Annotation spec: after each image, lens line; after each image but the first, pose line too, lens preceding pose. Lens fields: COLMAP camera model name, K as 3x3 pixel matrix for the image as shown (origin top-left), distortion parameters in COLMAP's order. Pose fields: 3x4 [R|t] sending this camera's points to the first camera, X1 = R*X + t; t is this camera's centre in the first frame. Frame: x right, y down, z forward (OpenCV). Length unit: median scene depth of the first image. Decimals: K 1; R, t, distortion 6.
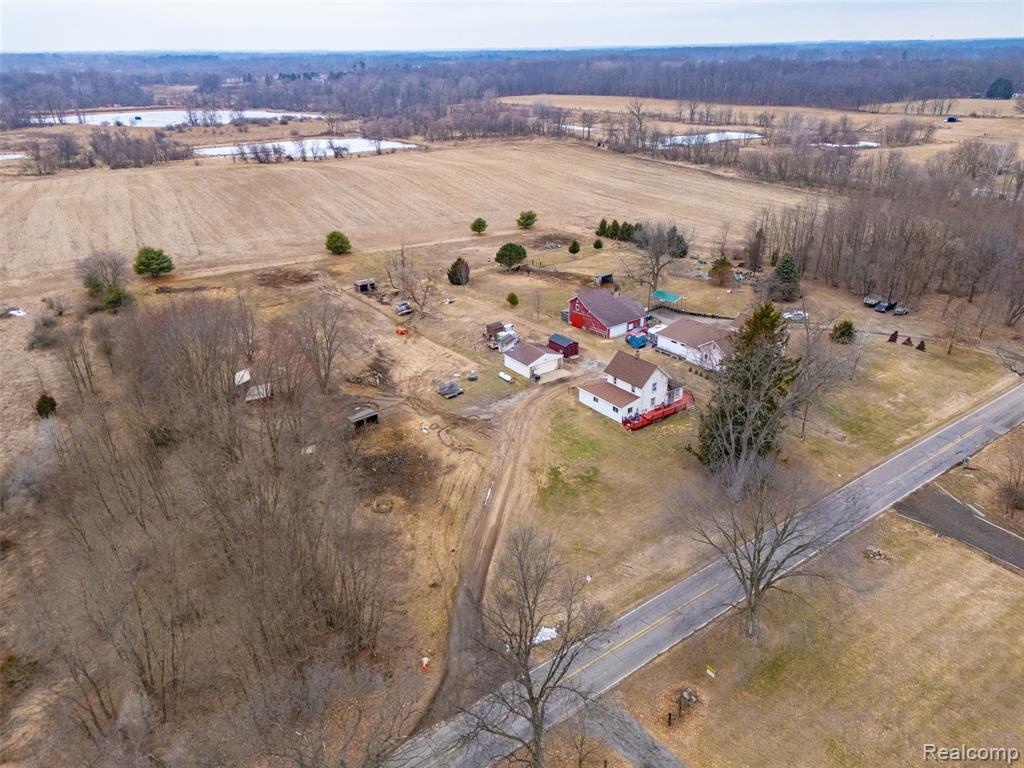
lens RADIAL K [[743.9, 0, 513.4], [0, 743.9, 385.4], [0, 0, 1]] dist [0.106855, -0.114104]
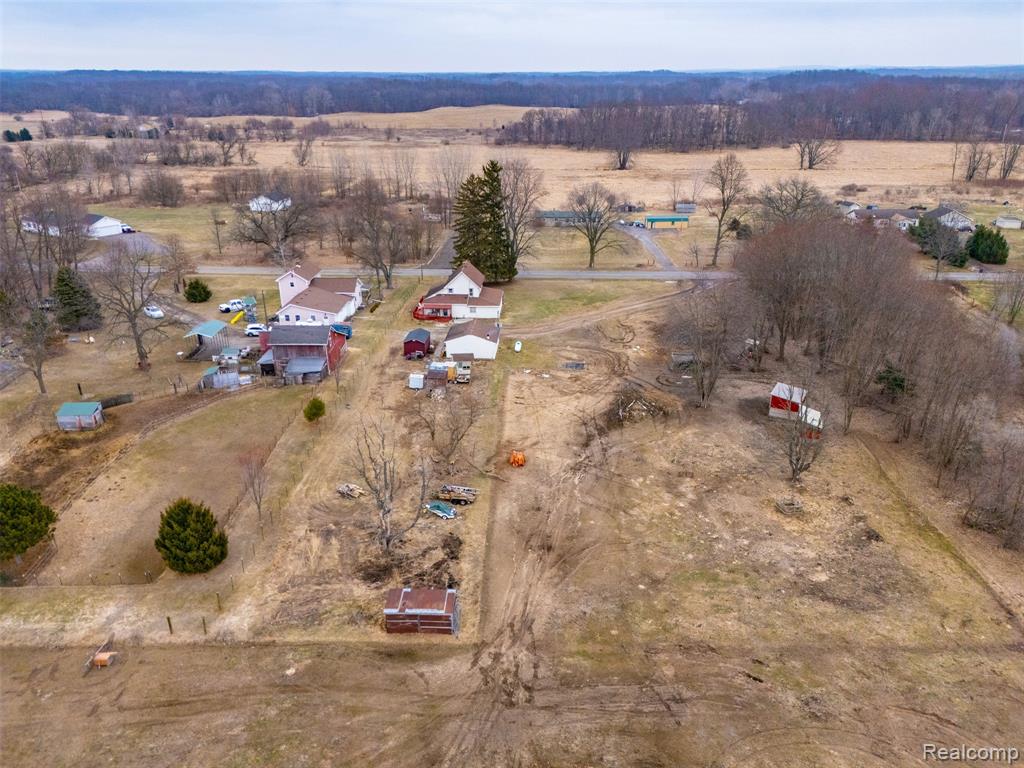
lens RADIAL K [[743.9, 0, 513.4], [0, 743.9, 385.4], [0, 0, 1]] dist [0.106855, -0.114104]
pose [[-0.778564, -0.226065, 0.585433, -0.411923], [0.268716, 0.722931, 0.636524, -0.417629], [-0.567124, 0.652890, -0.502101, 1.117361]]
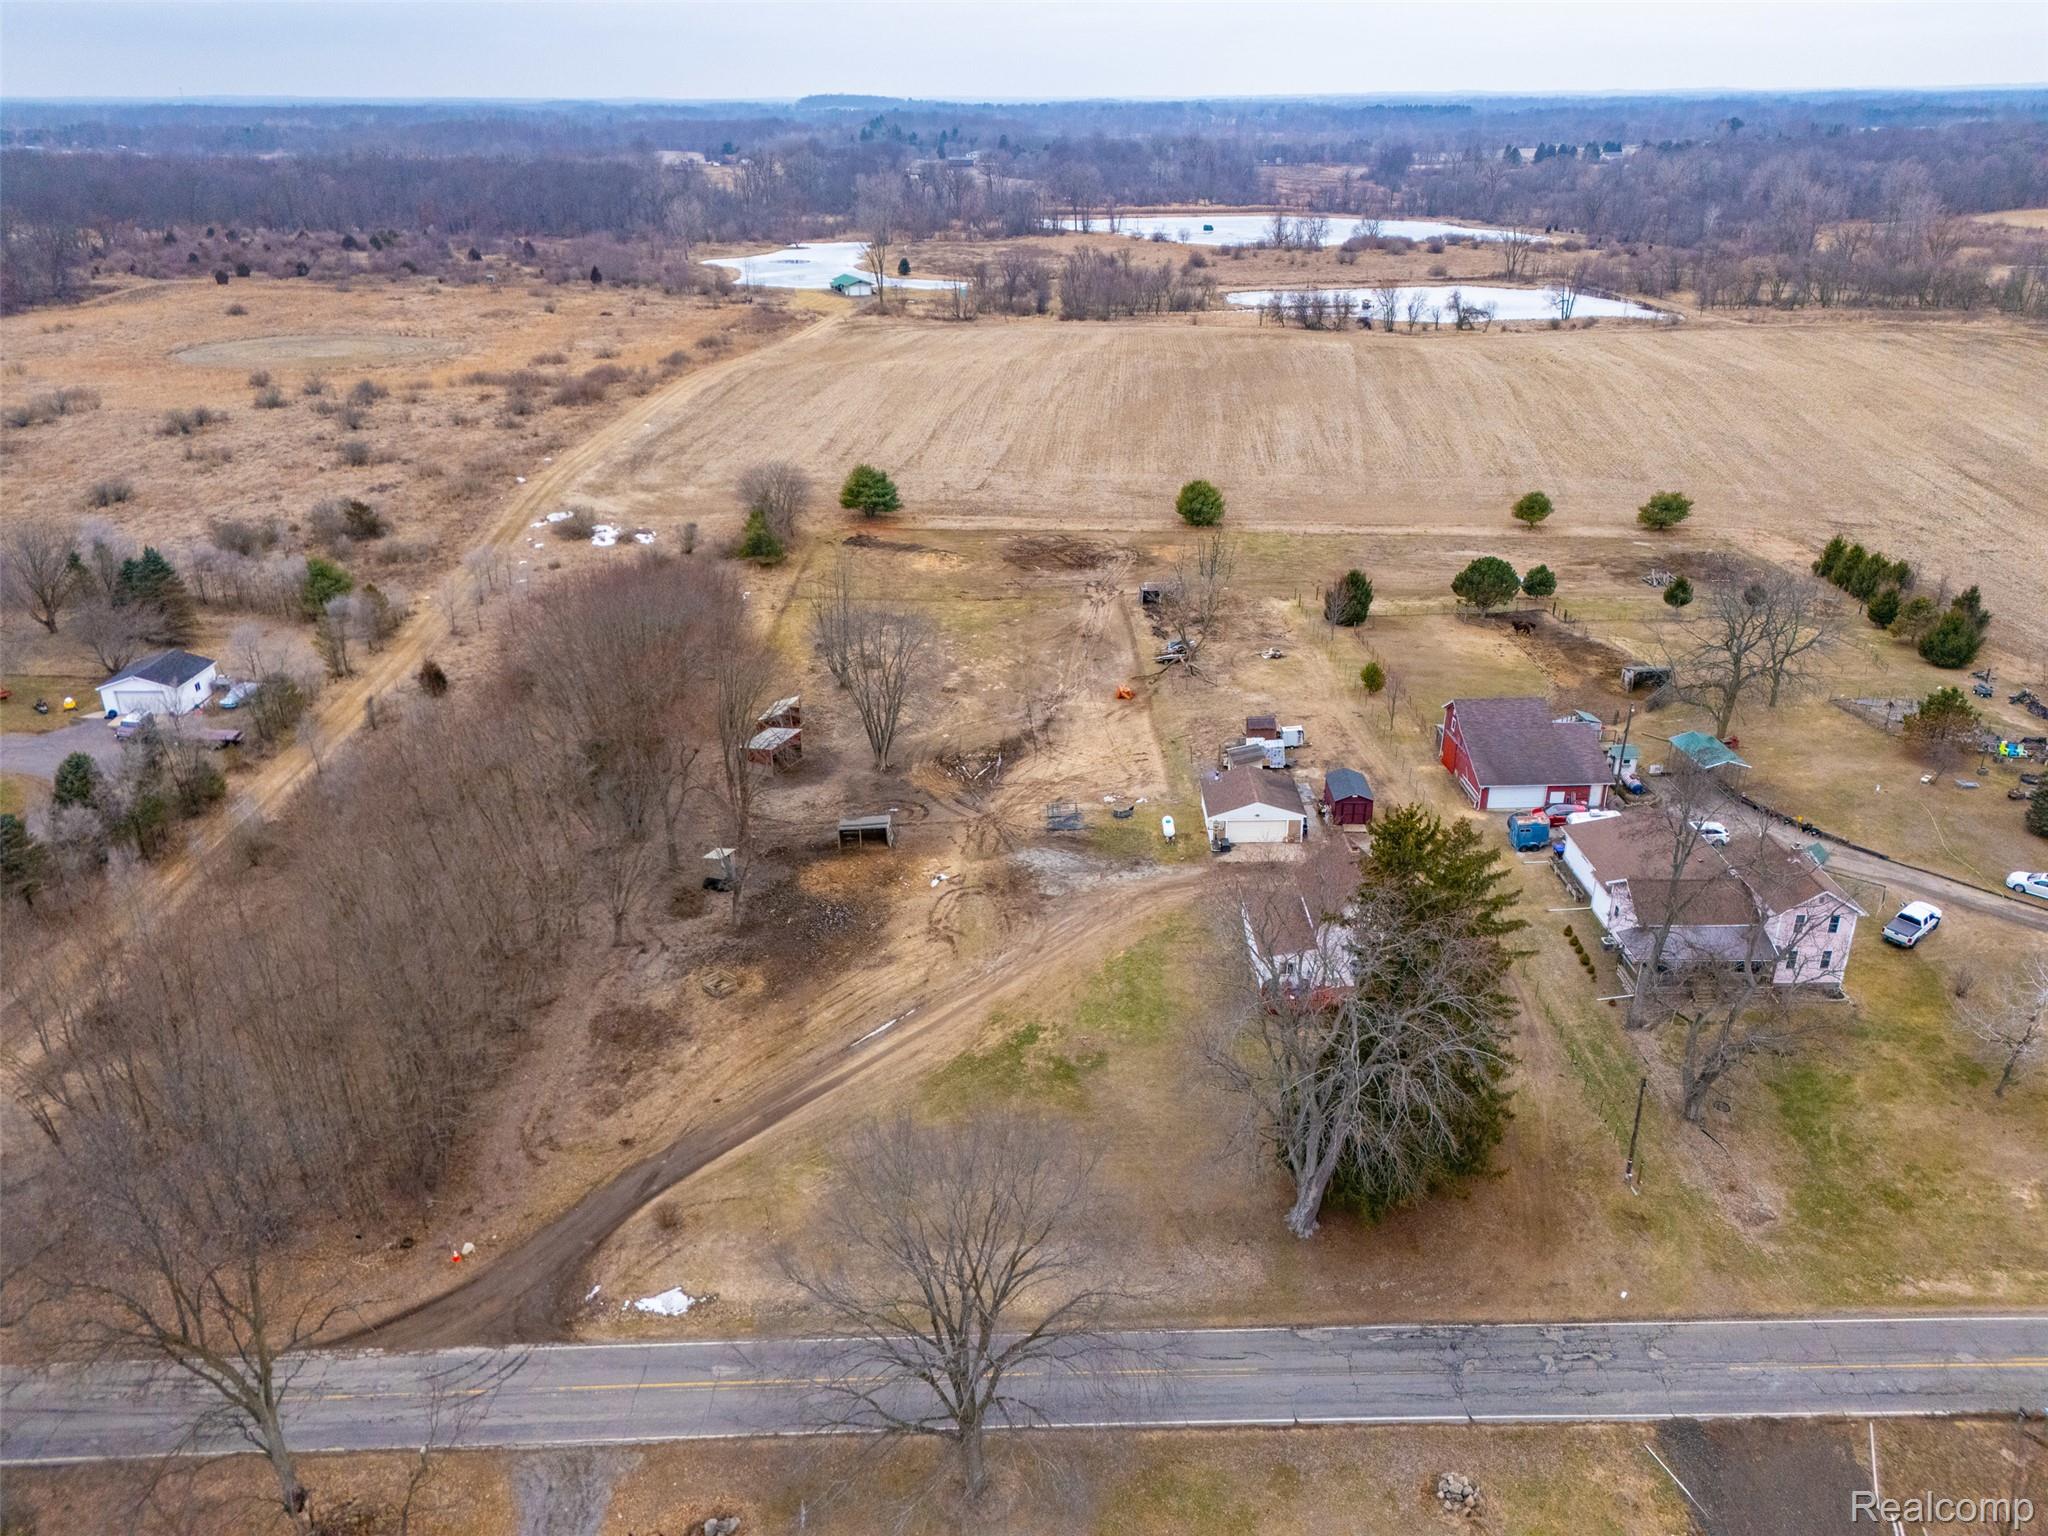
lens RADIAL K [[1487.8, 0, 1026.8], [0, 1487.8, 770.8], [0, 0, 1]] dist [0.106855, -0.114104]
pose [[0.810543, 0.245890, -0.531562, 0.314814], [-0.242906, 0.966995, 0.076921, -0.074395], [0.532932, 0.066772, 0.843520, 0.098187]]
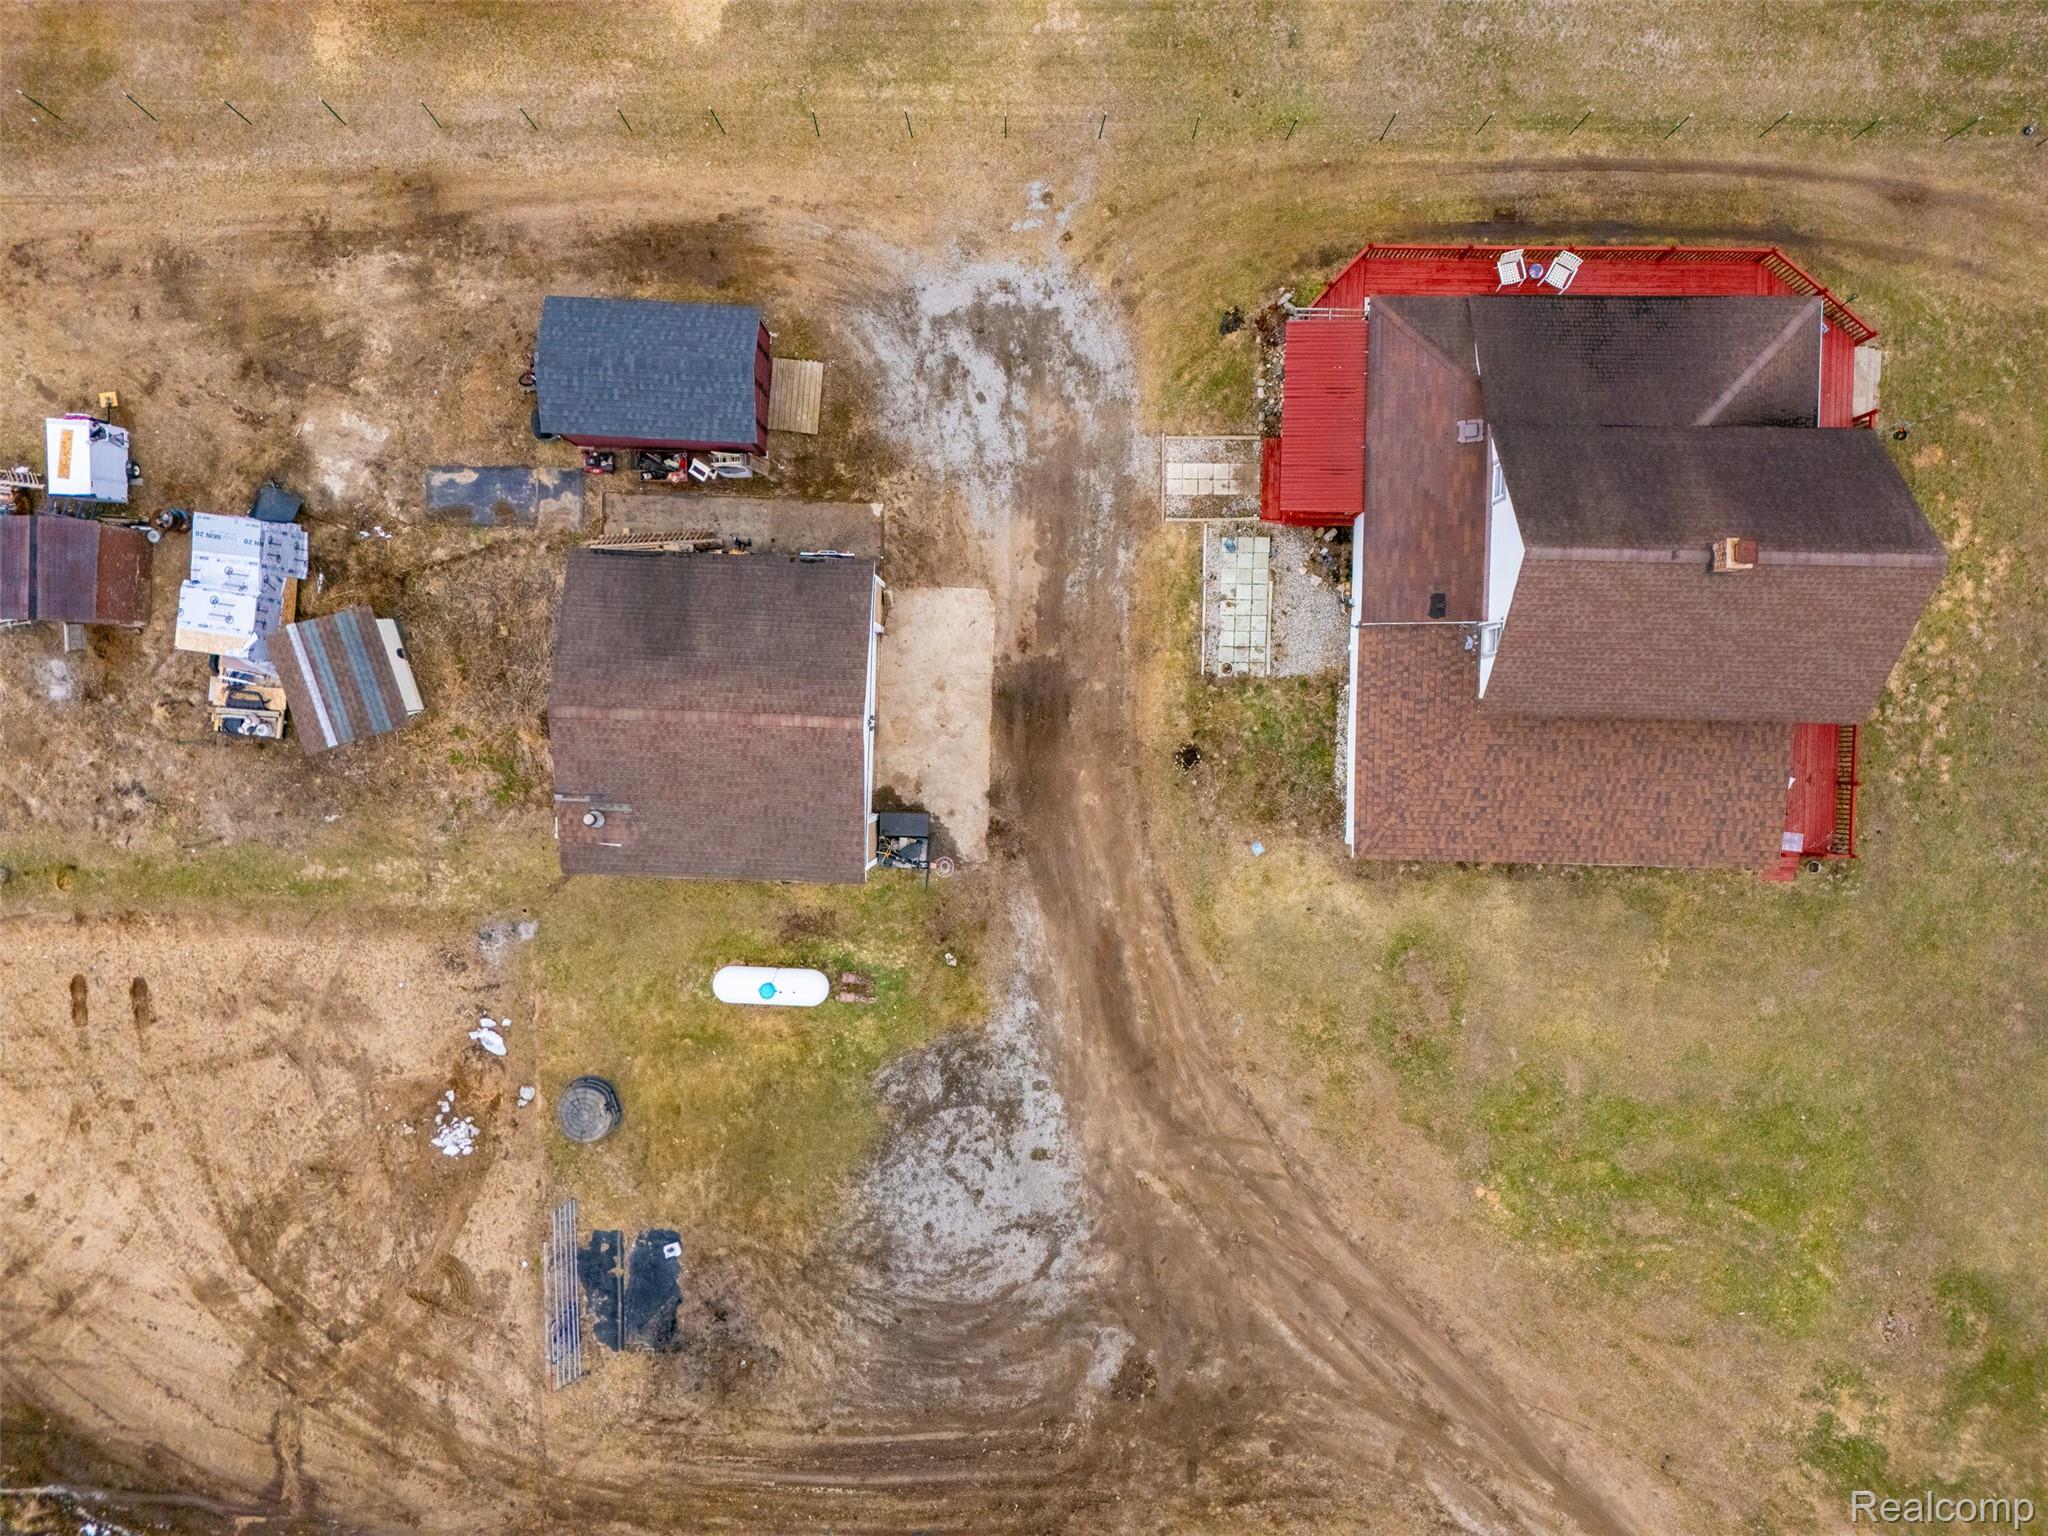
lens RADIAL K [[1487.8, 0, 1026.8], [0, 1487.8, 770.8], [0, 0, 1]] dist [0.106855, -0.114104]
pose [[0.606289, -0.795212, -0.007259, 0.042867], [0.336273, 0.248089, 0.908500, -0.210977], [-0.720649, -0.553254, 0.417822, 0.644466]]
